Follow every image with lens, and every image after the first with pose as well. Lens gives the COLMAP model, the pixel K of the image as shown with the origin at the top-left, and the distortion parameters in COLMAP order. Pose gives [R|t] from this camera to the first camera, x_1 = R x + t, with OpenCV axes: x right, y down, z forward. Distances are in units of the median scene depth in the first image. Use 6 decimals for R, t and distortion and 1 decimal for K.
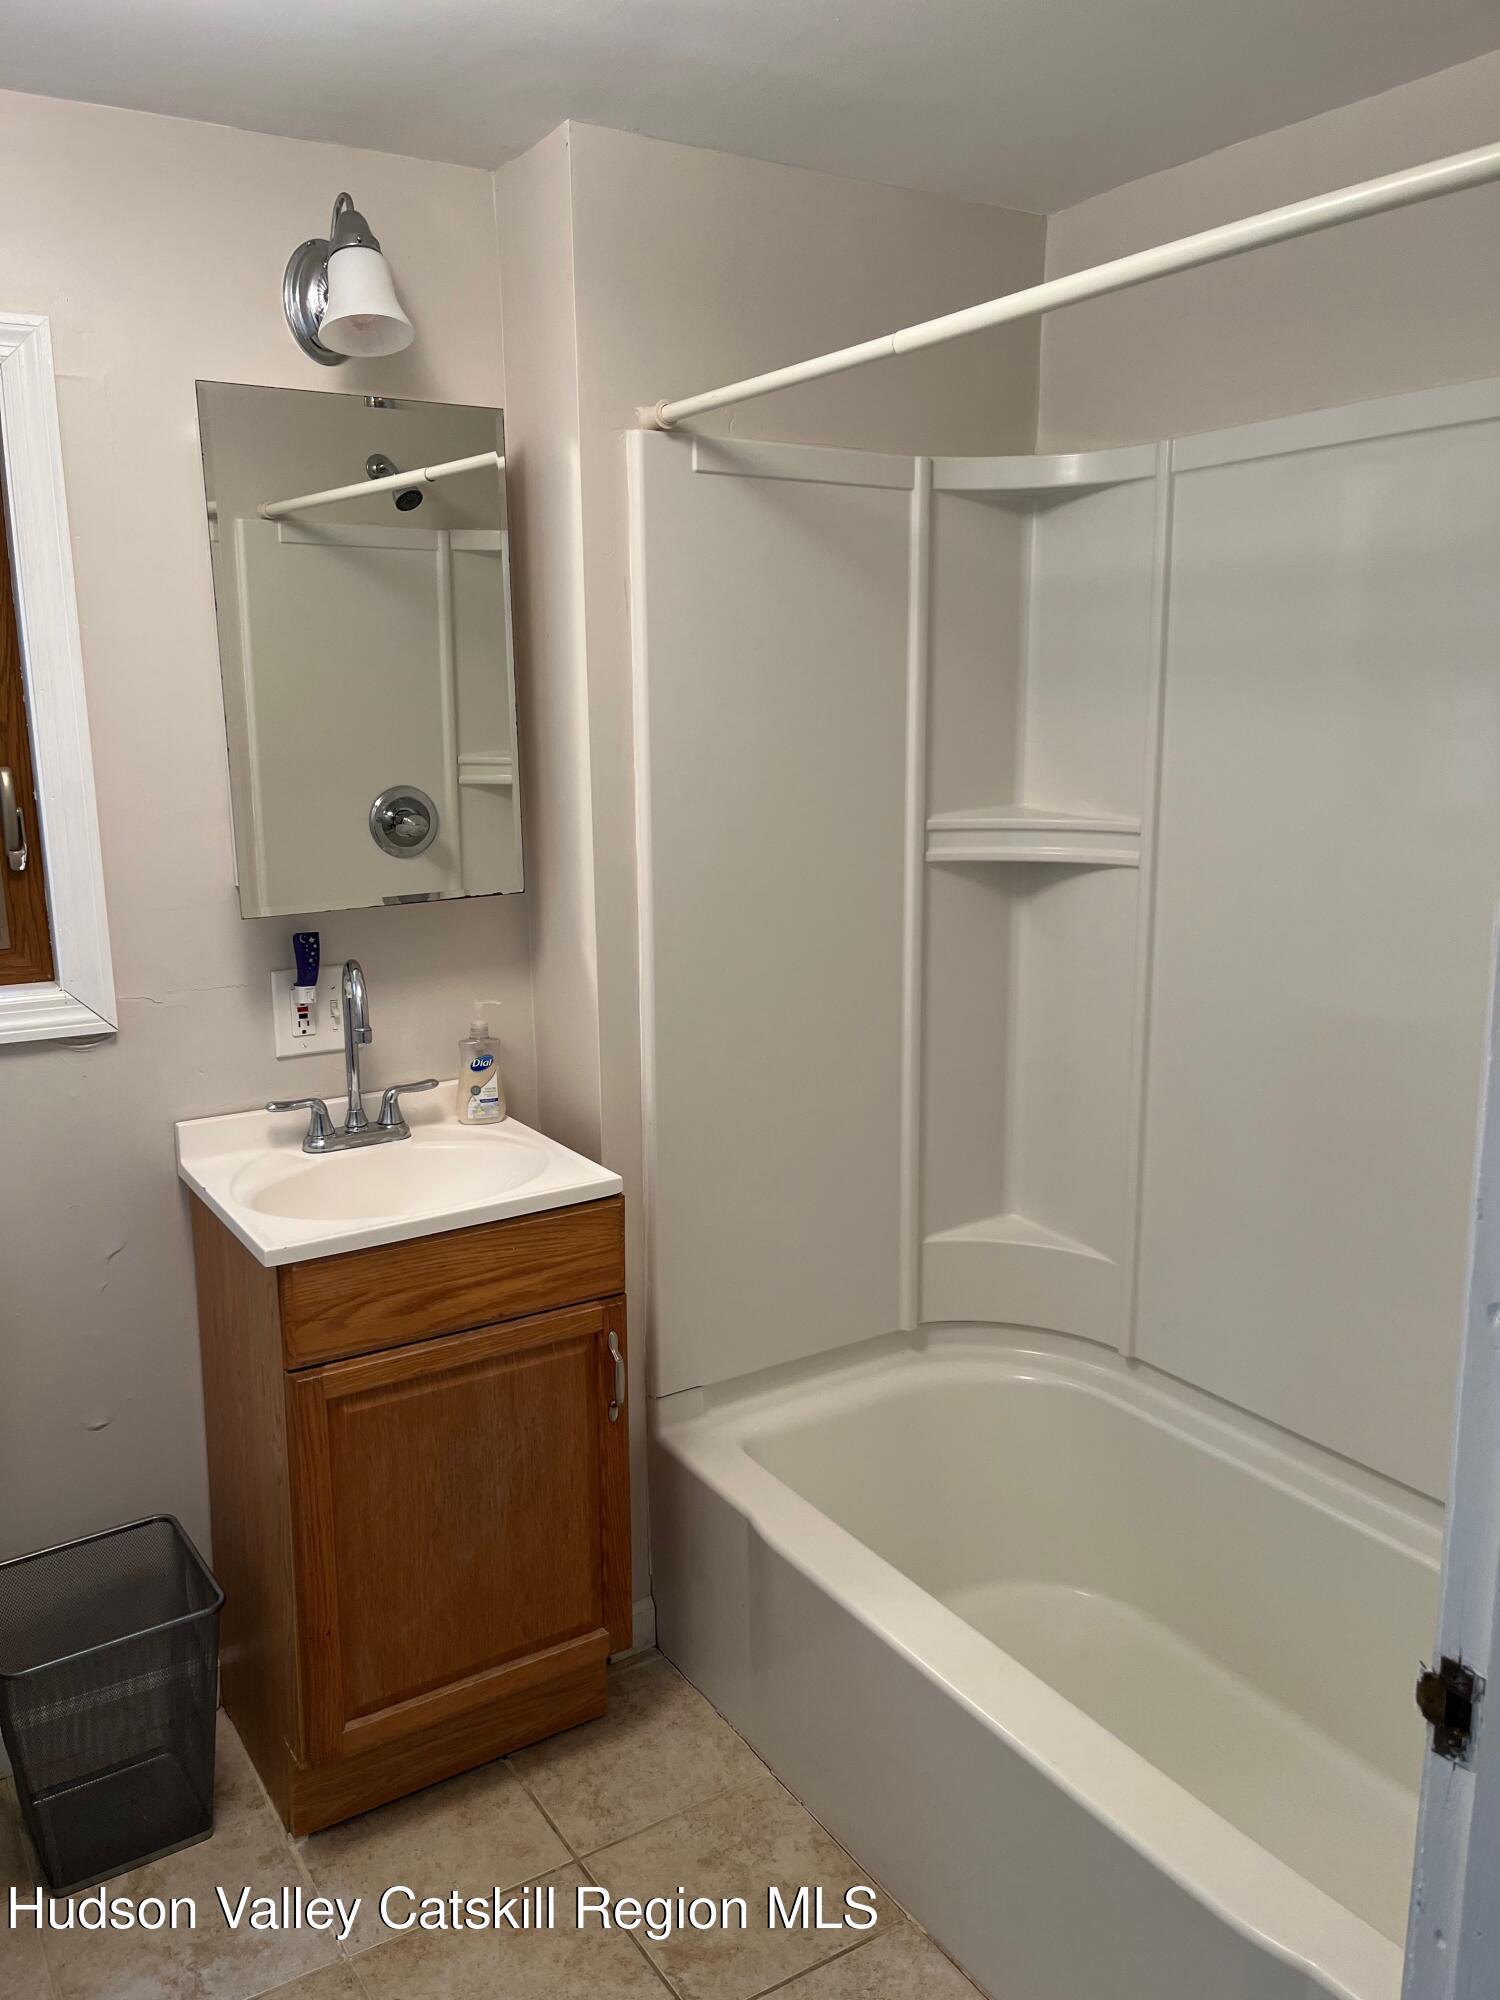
lens RADIAL K [[1507.9, 0, 747.6], [0, 1507.9, 1009.4], [0, 0, 1]] dist [0.052497, -0.070107]
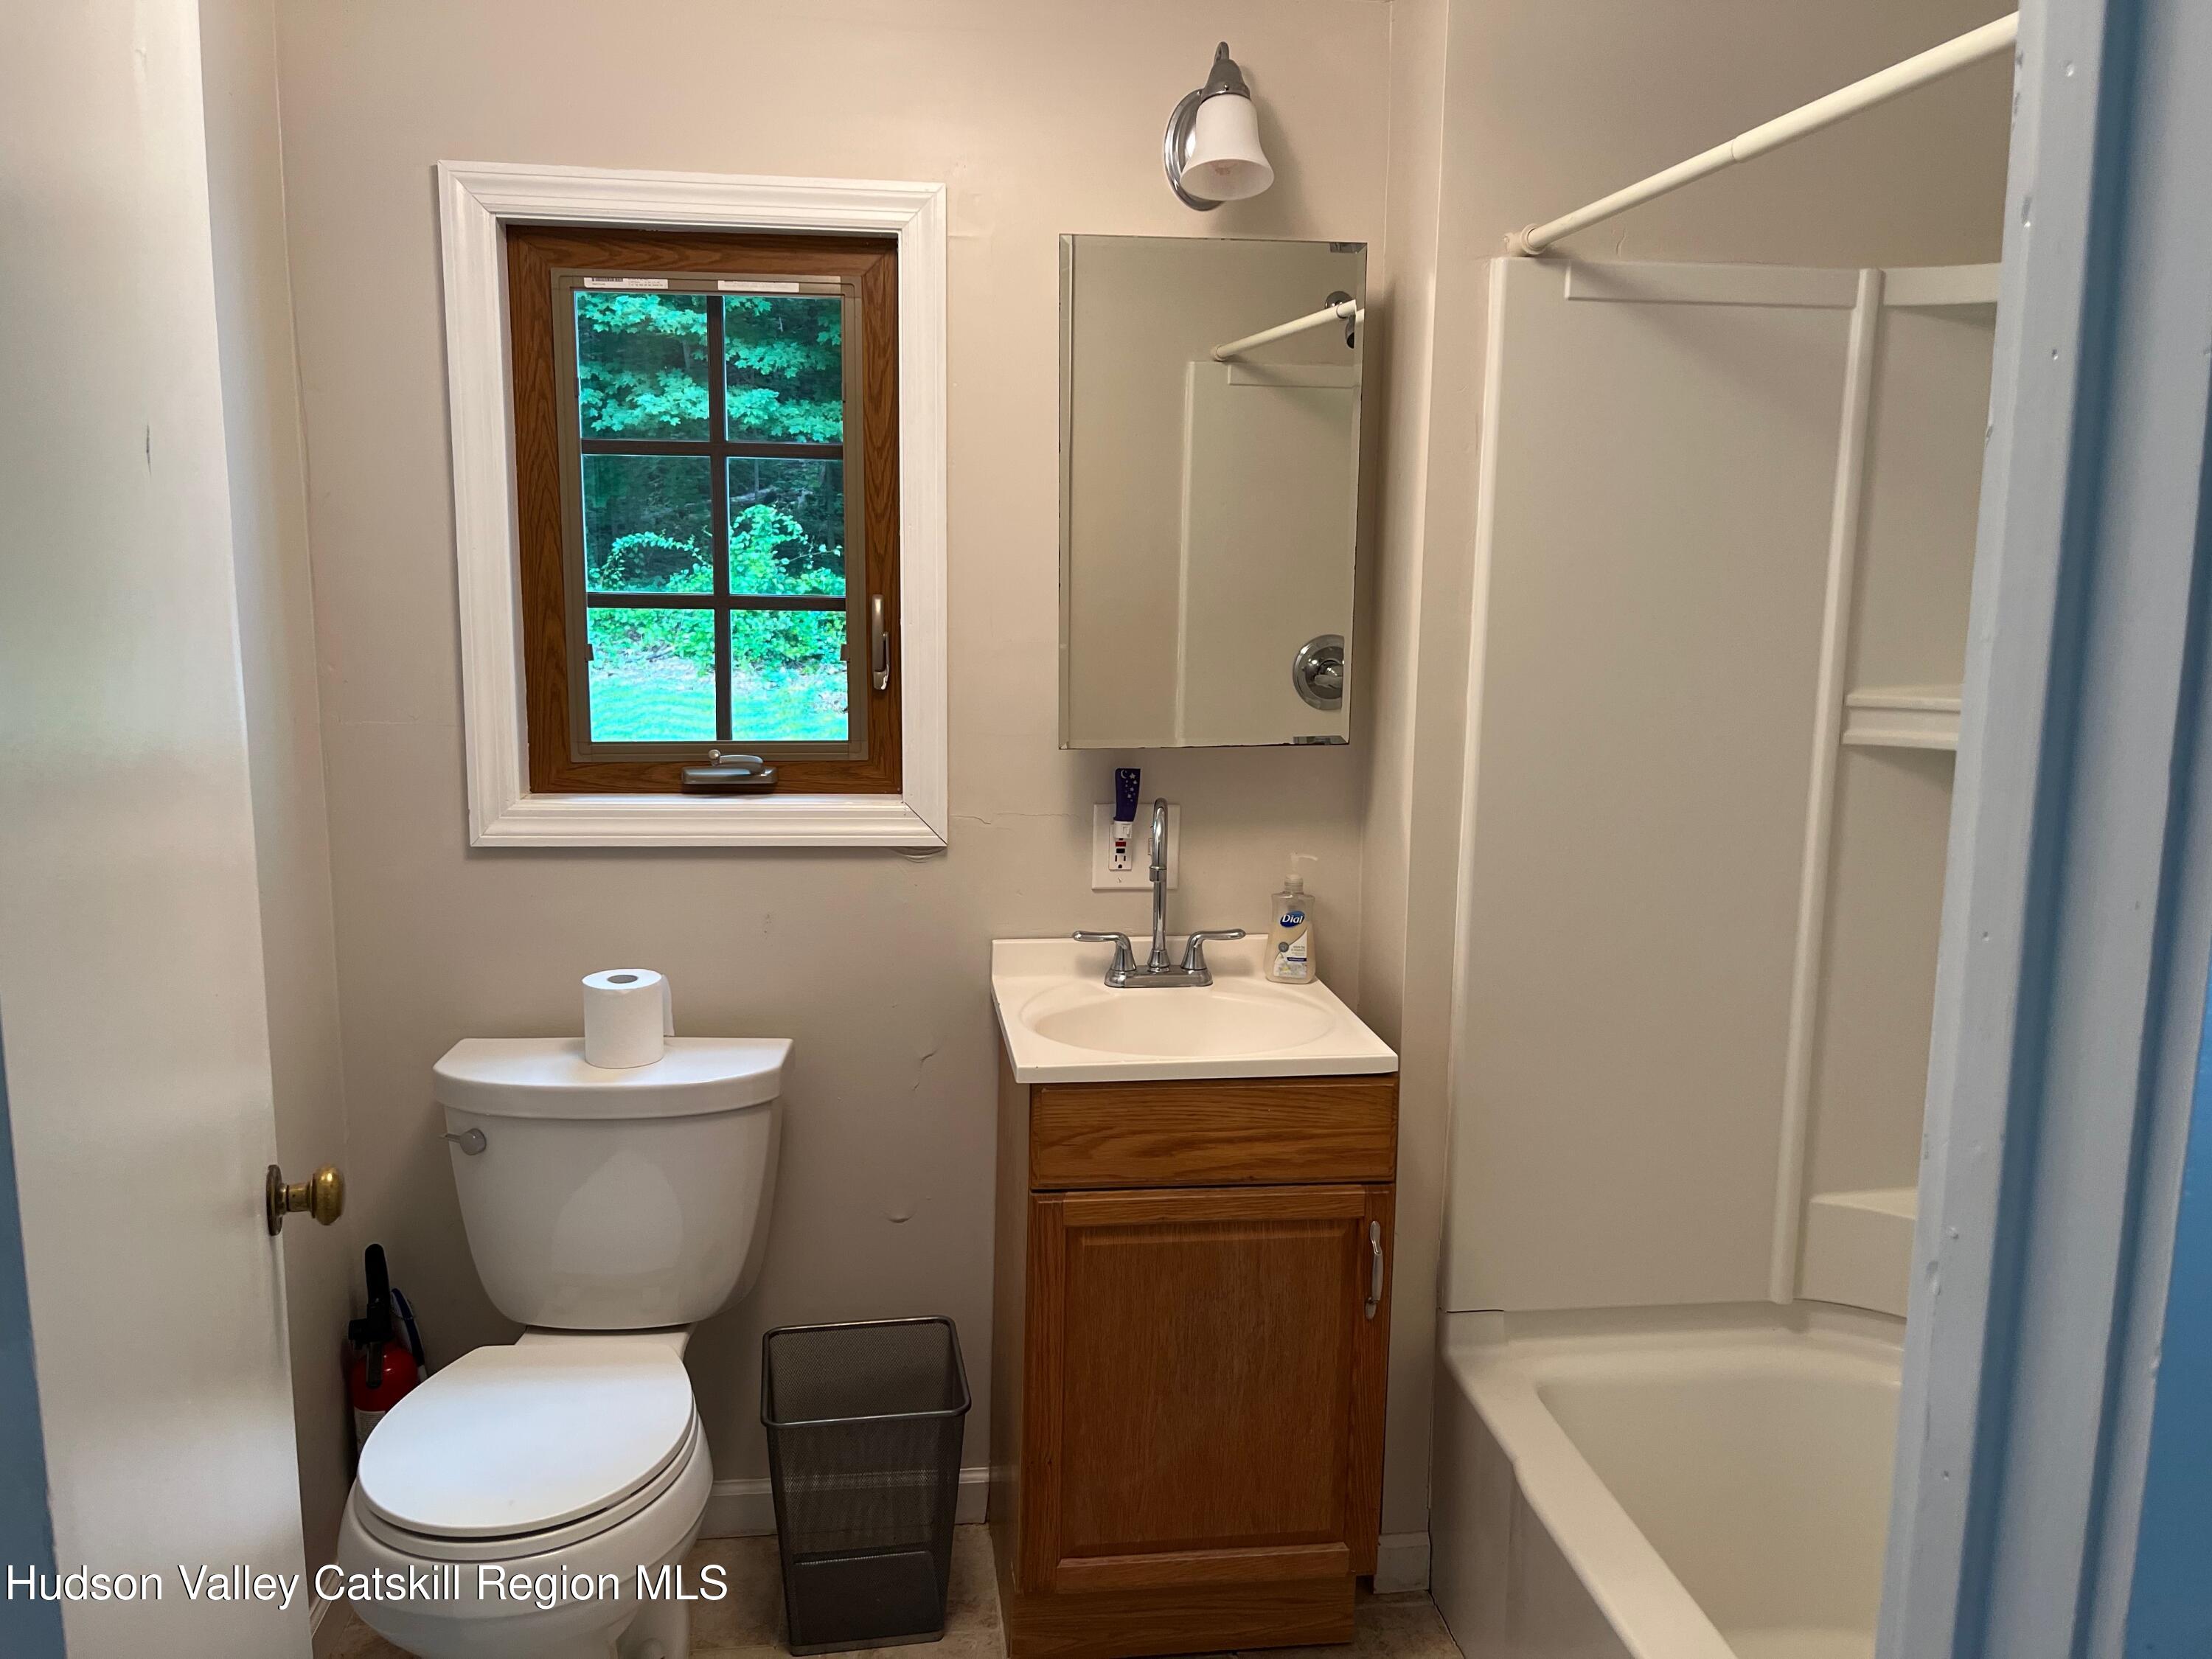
lens RADIAL K [[1667.7, 0, 1096.2], [0, 1667.7, 819.8], [0, 0, 1]] dist [0.052497, -0.070107]
pose [[0.906665, 0.090152, -0.412105, 0.151496], [-0.107123, 0.994079, -0.018214, 0.005885], [0.408023, 0.060660, 0.910954, -0.017446]]
